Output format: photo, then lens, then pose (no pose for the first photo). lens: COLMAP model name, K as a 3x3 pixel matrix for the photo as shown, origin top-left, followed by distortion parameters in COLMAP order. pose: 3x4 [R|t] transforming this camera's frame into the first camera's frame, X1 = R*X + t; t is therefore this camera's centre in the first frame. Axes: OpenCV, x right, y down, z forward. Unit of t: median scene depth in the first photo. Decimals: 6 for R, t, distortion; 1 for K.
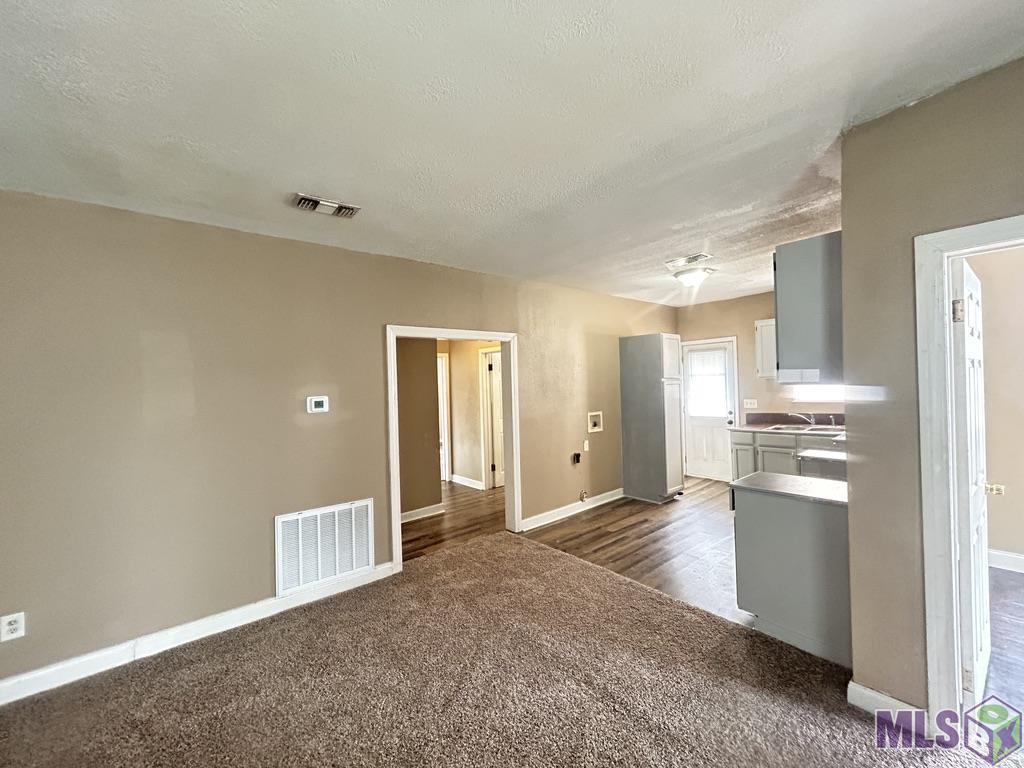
lens RADIAL K [[413.4, 0, 509.0], [0, 413.4, 382.2], [0, 0, 1]] dist [0.000361, 0.000307]
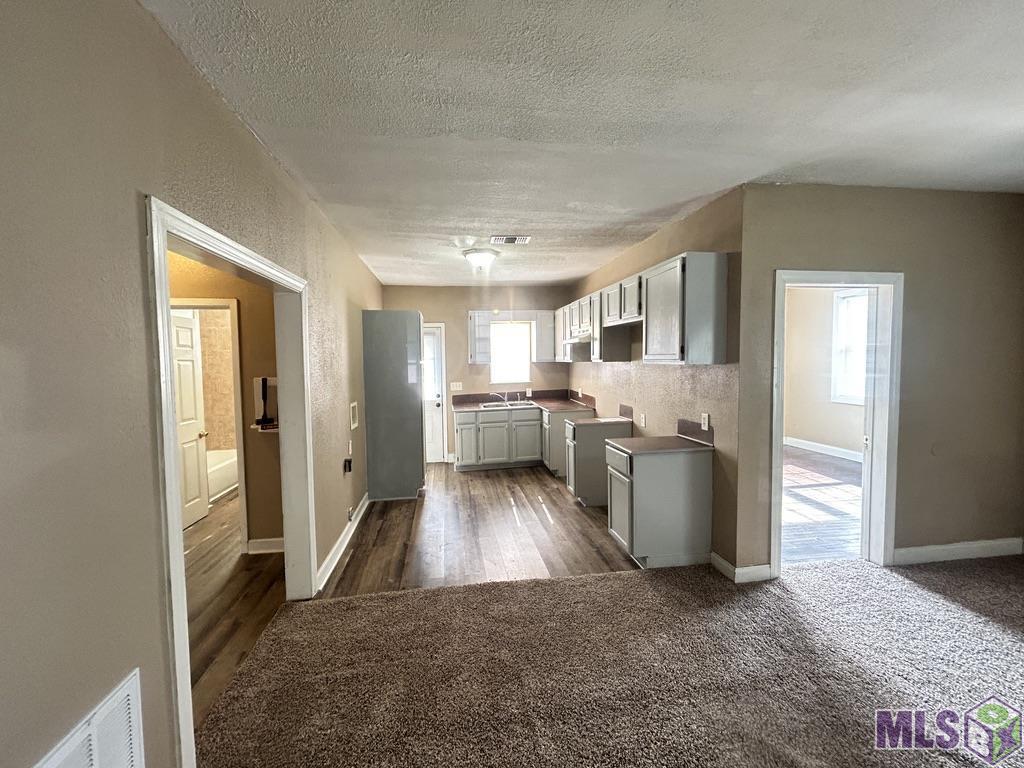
lens RADIAL K [[412.0, 0, 510.2], [0, 412.0, 381.7], [0, 0, 1]] dist [-0.001825, 0.000191]
pose [[0.521554, -0.021378, 0.852951, -0.357574], [-0.001375, 0.999664, 0.025896, 0.015067], [-0.853217, -0.014679, 0.521349, 0.417853]]
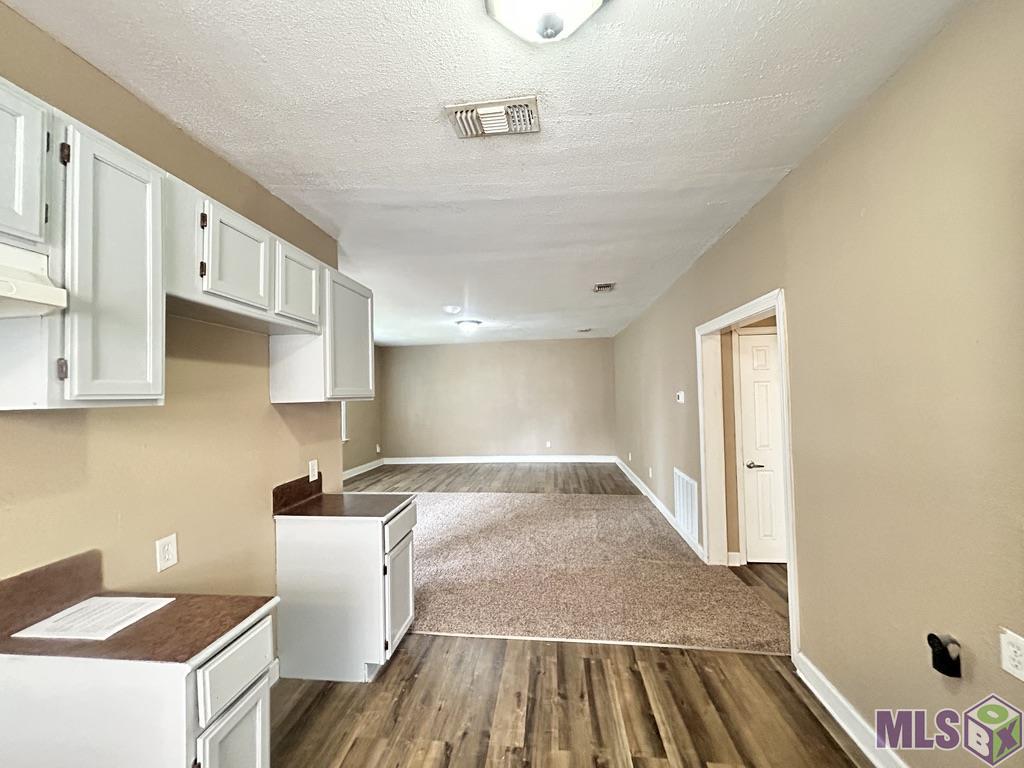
lens RADIAL K [[412.0, 0, 510.2], [0, 412.0, 381.7], [0, 0, 1]] dist [-0.001825, 0.000191]
pose [[-0.721612, 0.029954, -0.691650, 0.639692], [0.045557, 0.998953, -0.004268, -0.012484], [0.690797, -0.034589, -0.722221, 1.147402]]
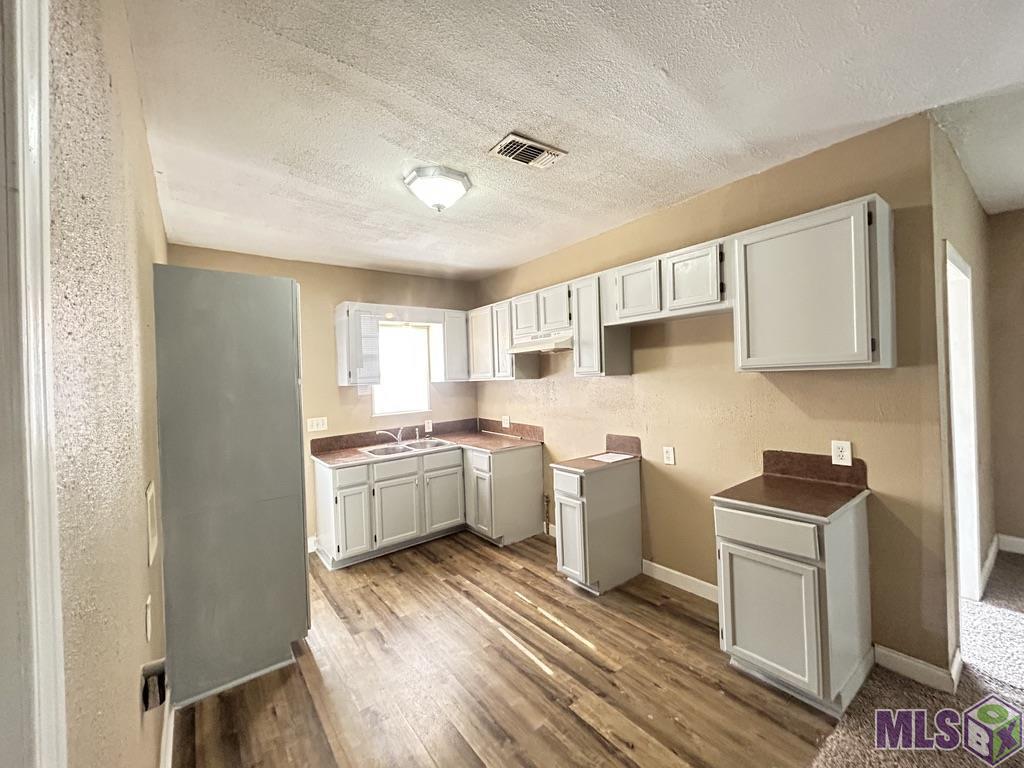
lens RADIAL K [[413.4, 0, 509.0], [0, 413.4, 382.2], [0, 0, 1]] dist [0.000361, 0.000307]
pose [[0.050583, 0.025383, 0.998397, -0.090695], [0.034635, 0.999031, -0.027154, 0.017039], [-0.998119, 0.035953, 0.049655, 0.876290]]
